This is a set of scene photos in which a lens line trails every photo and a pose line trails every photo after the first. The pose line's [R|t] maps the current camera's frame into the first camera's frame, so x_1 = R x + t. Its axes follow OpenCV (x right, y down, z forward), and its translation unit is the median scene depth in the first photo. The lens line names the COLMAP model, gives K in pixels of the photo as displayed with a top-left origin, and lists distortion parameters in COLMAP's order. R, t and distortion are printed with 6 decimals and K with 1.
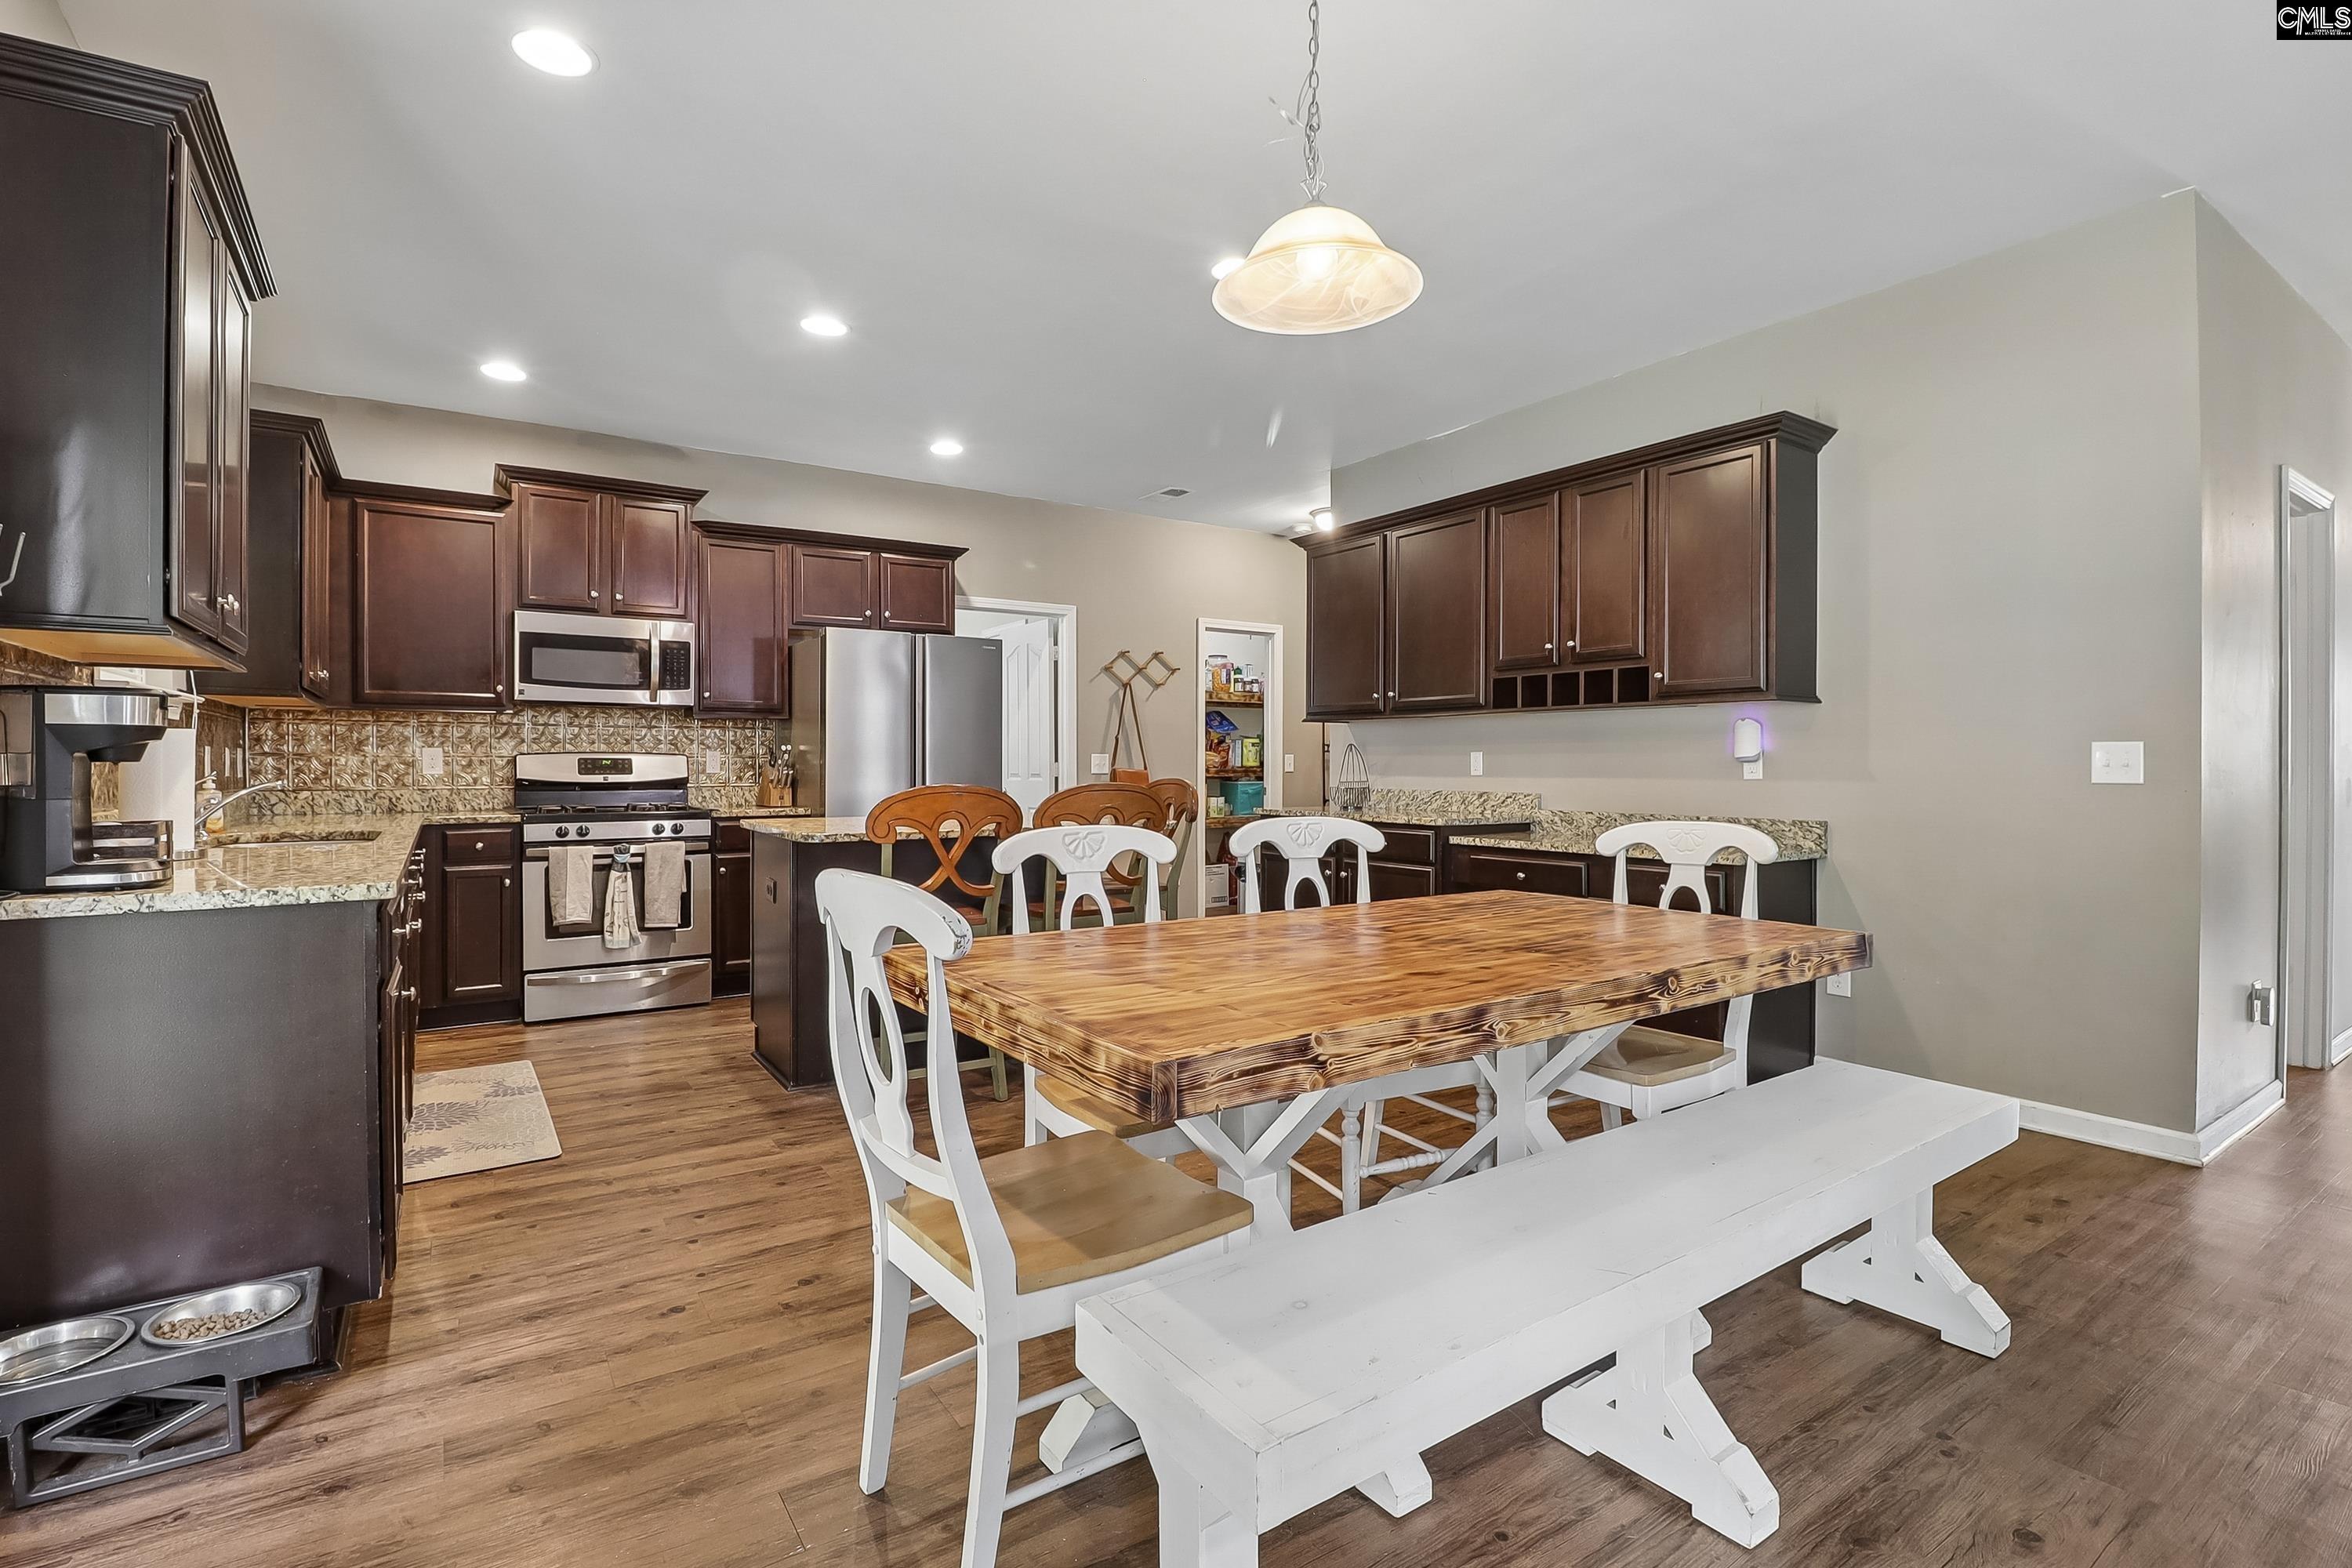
lens RADIAL K [[1093.6, 0, 1174.1], [0, 1093.6, 773.2], [0, 0, 1]] dist [-0.021506, -0.005512]
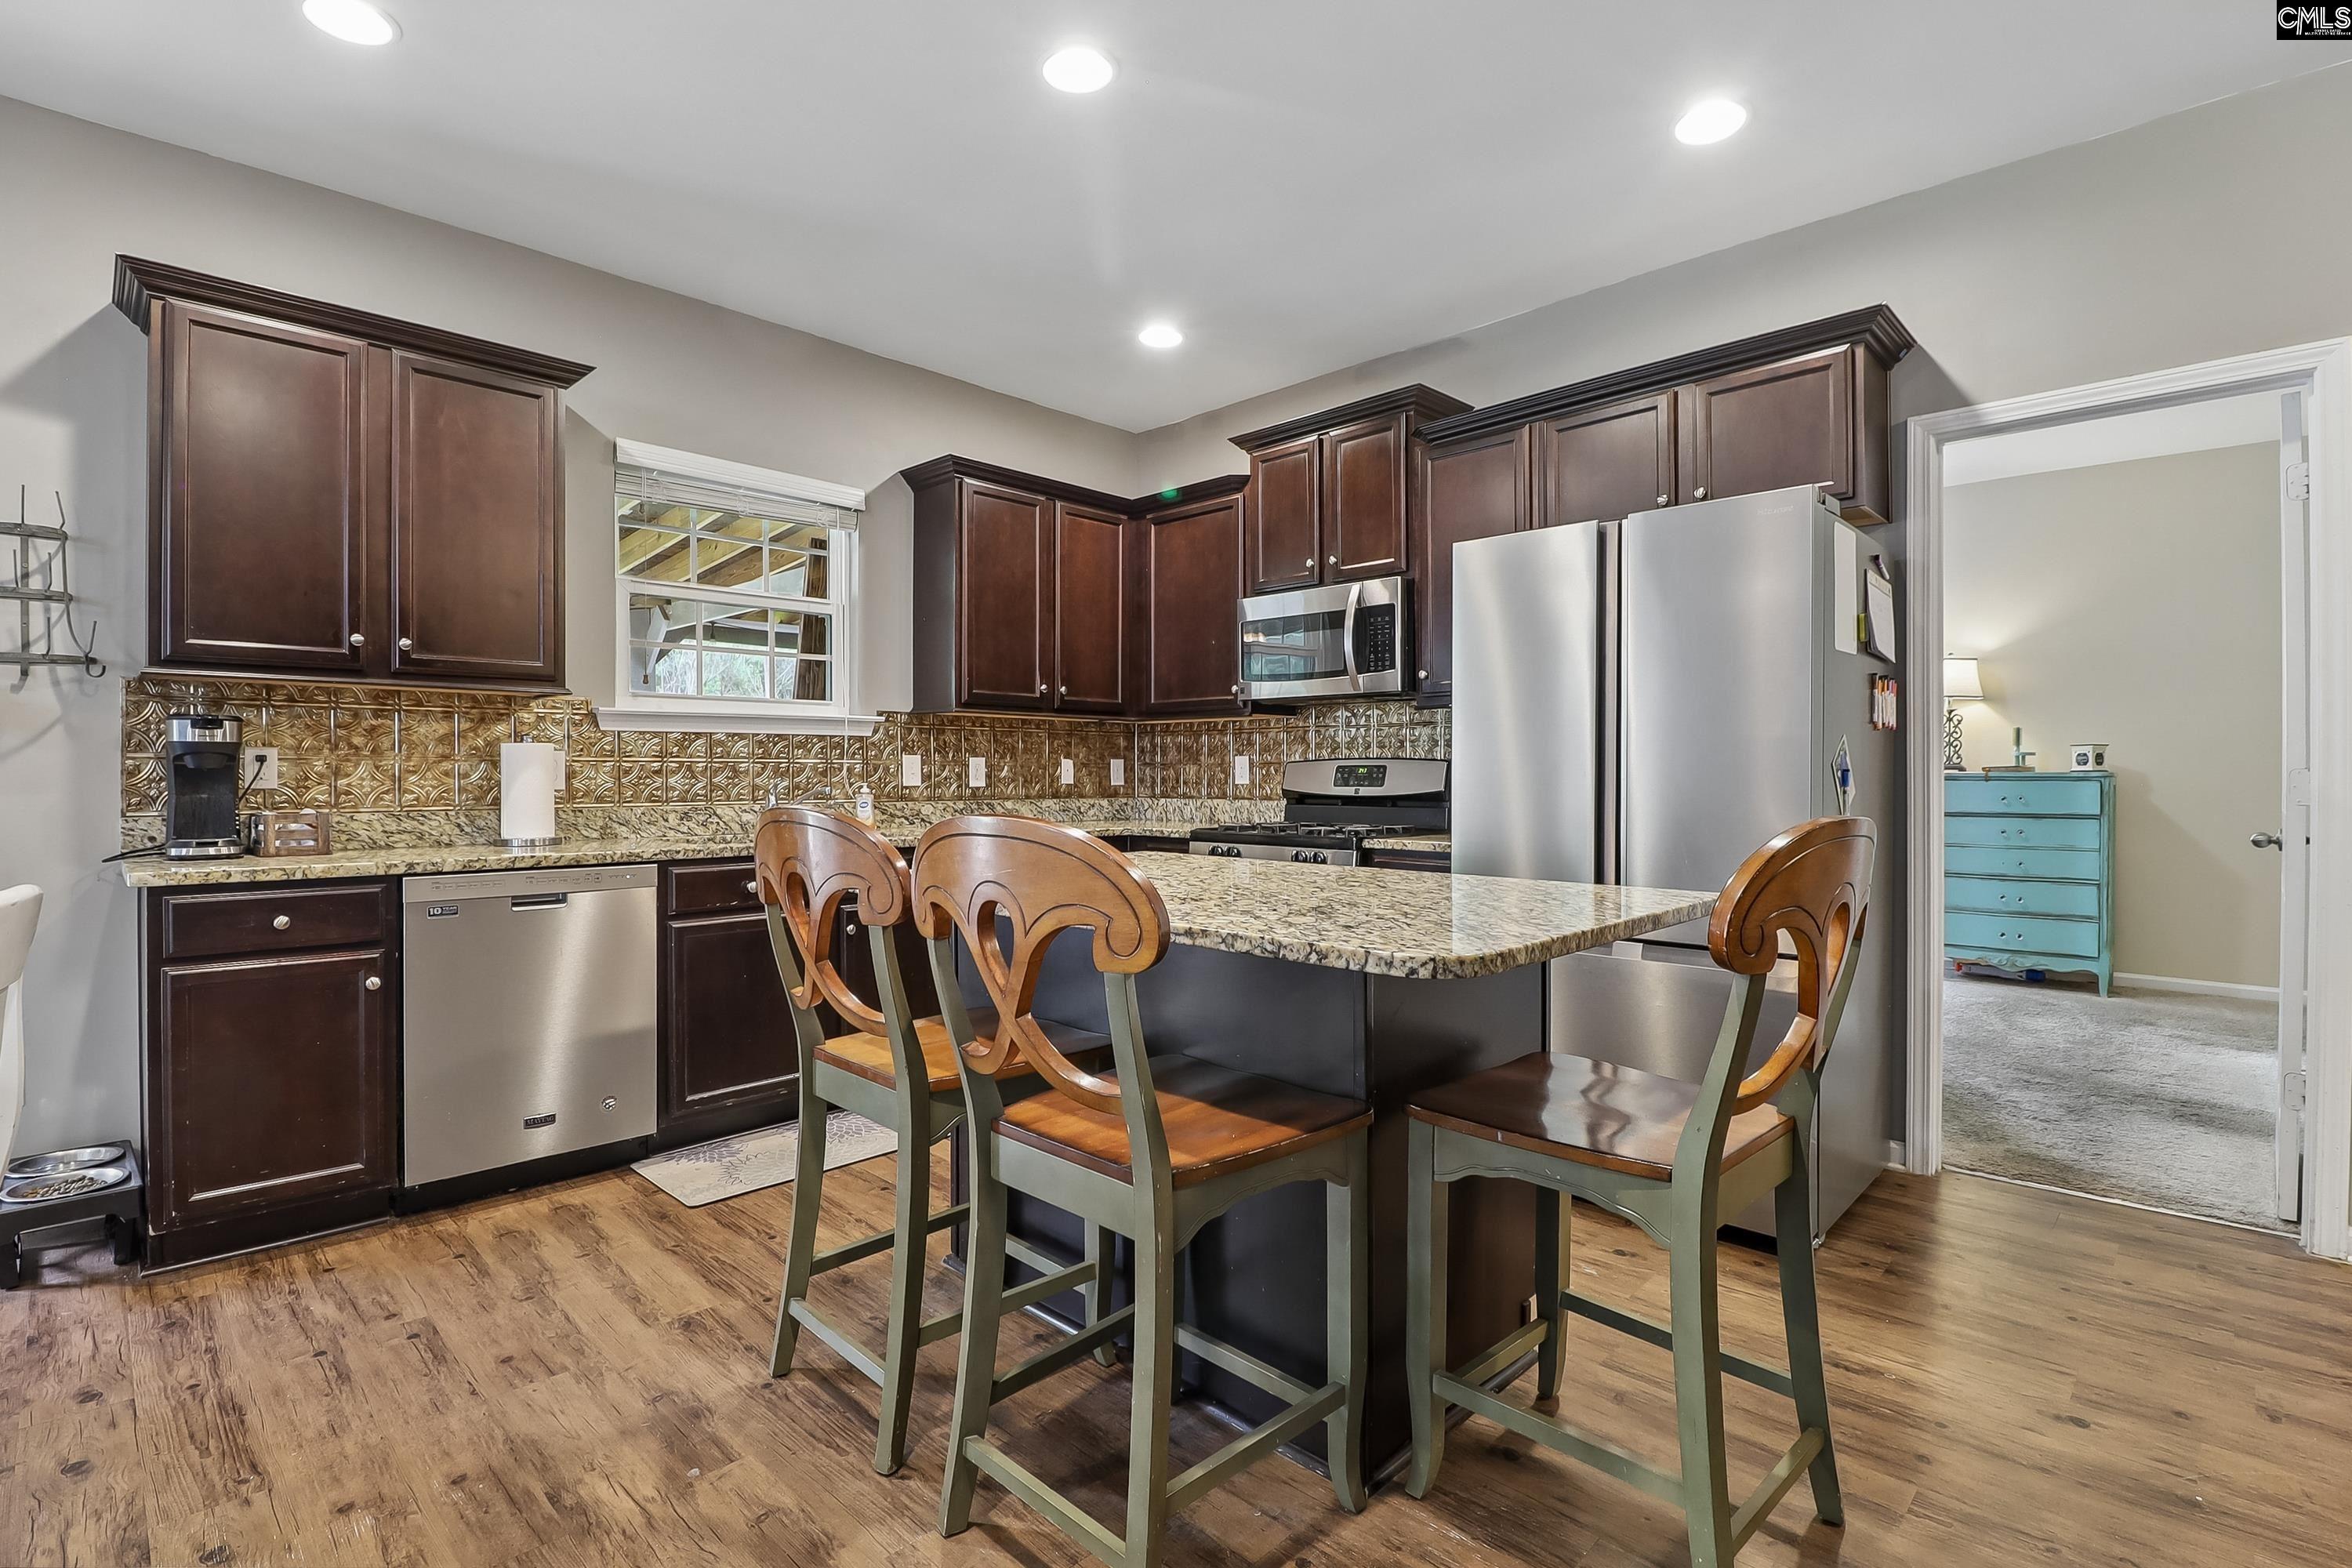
lens RADIAL K [[1093.6, 0, 1176.3], [0, 1093.6, 787.6], [0, 0, 1]] dist [-0.021506, -0.005512]
pose [[0.205779, 0.009833, -0.978549, 0.231209], [-0.001220, 0.999951, 0.009791, -0.005172], [0.978598, -0.000821, 0.205781, 0.710435]]
